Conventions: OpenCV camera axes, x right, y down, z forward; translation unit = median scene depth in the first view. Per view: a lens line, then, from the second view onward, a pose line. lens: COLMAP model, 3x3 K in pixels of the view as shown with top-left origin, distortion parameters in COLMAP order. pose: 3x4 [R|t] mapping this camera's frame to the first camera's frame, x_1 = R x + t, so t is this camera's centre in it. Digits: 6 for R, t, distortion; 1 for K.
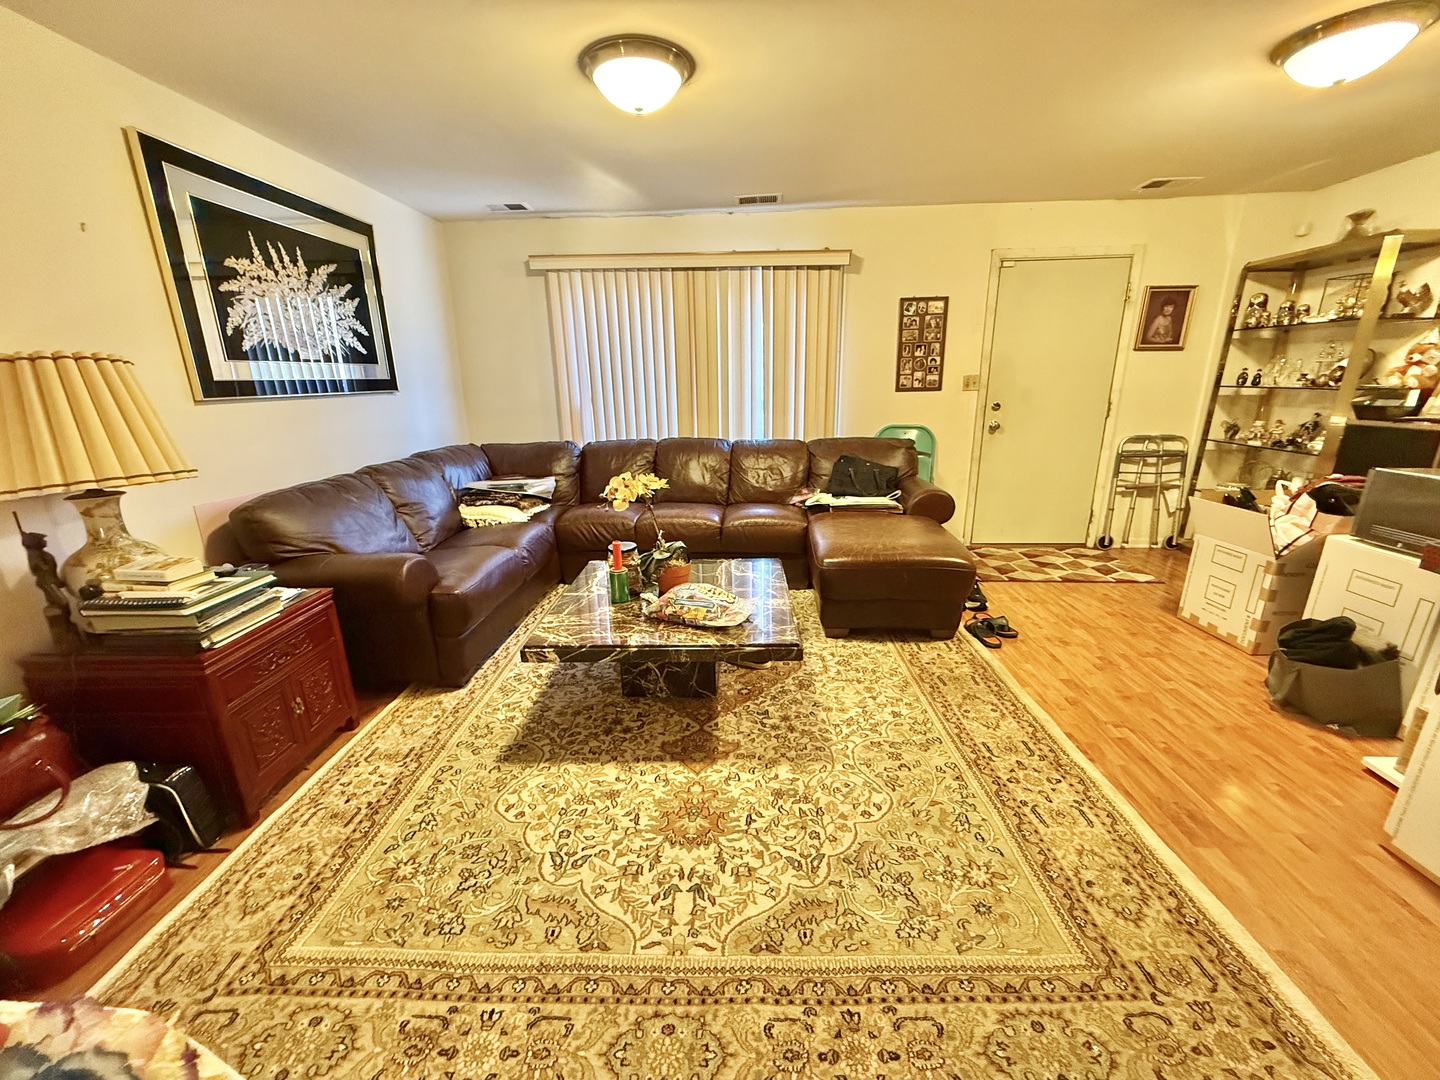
lens RADIAL K [[580.8, 0, 720.0], [0, 580.8, 540.1], [0, 0, 1]] dist [-0.001228, -0.000202]
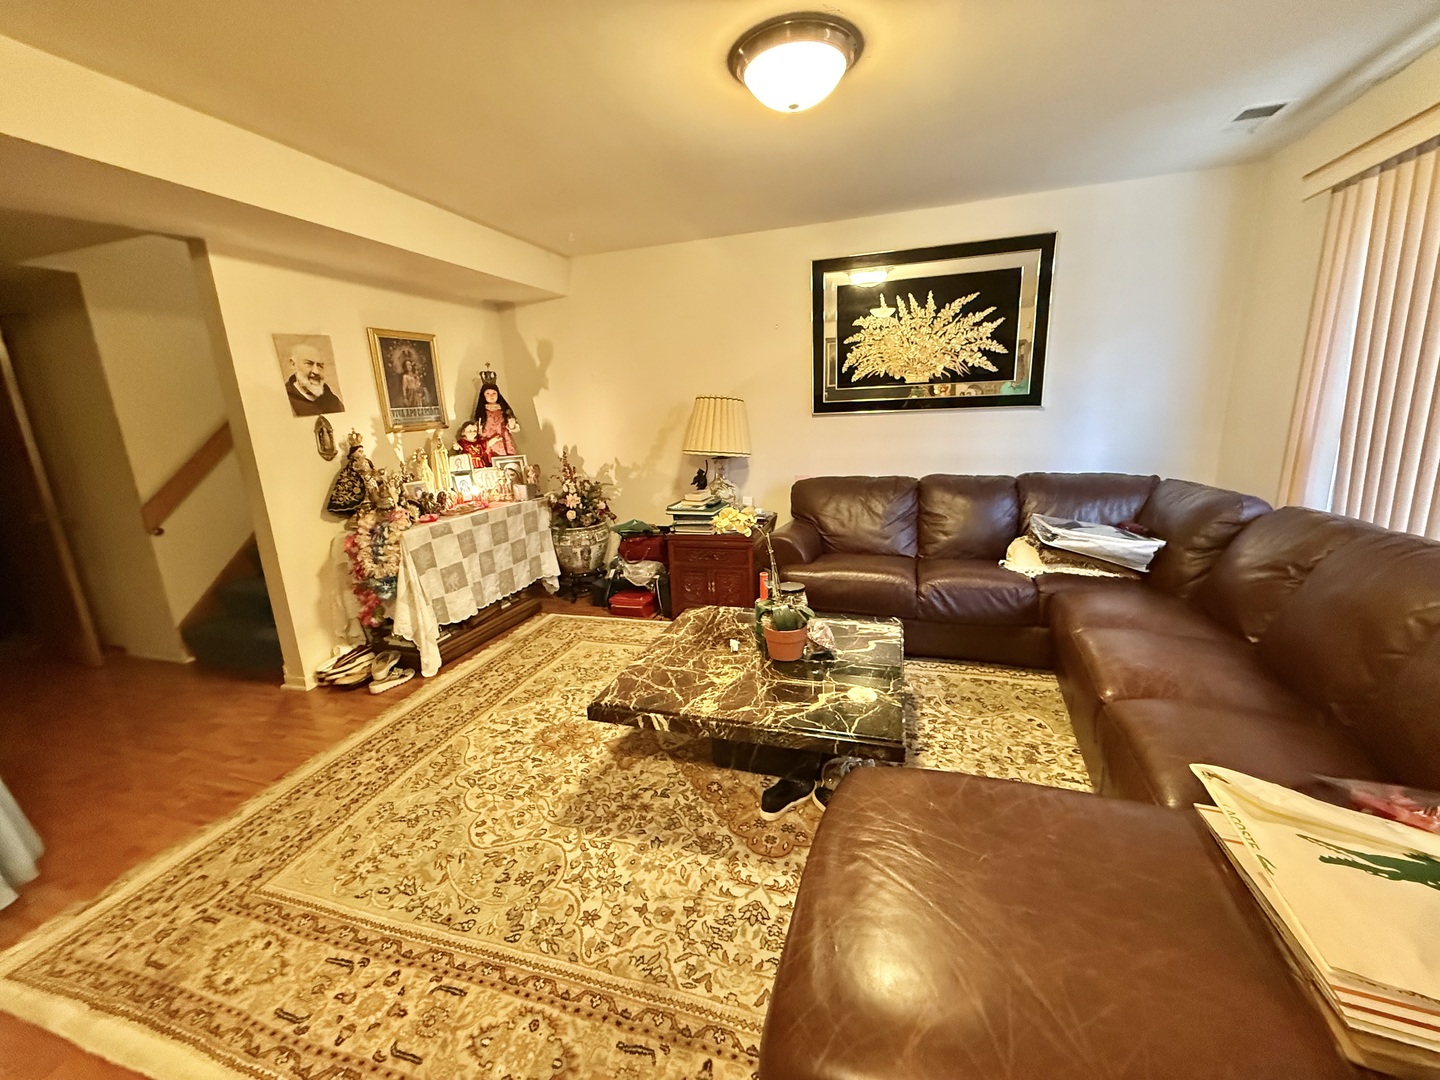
lens RADIAL K [[580.8, 0, 720.0], [0, 580.8, 543.5], [0, 0, 1]] dist [-0.001228, -0.000202]
pose [[-0.270298, 0.253080, -0.928919, 0.754078], [-0.218022, 0.923679, 0.315093, -0.341933], [0.937766, 0.287694, -0.194492, 1.103912]]
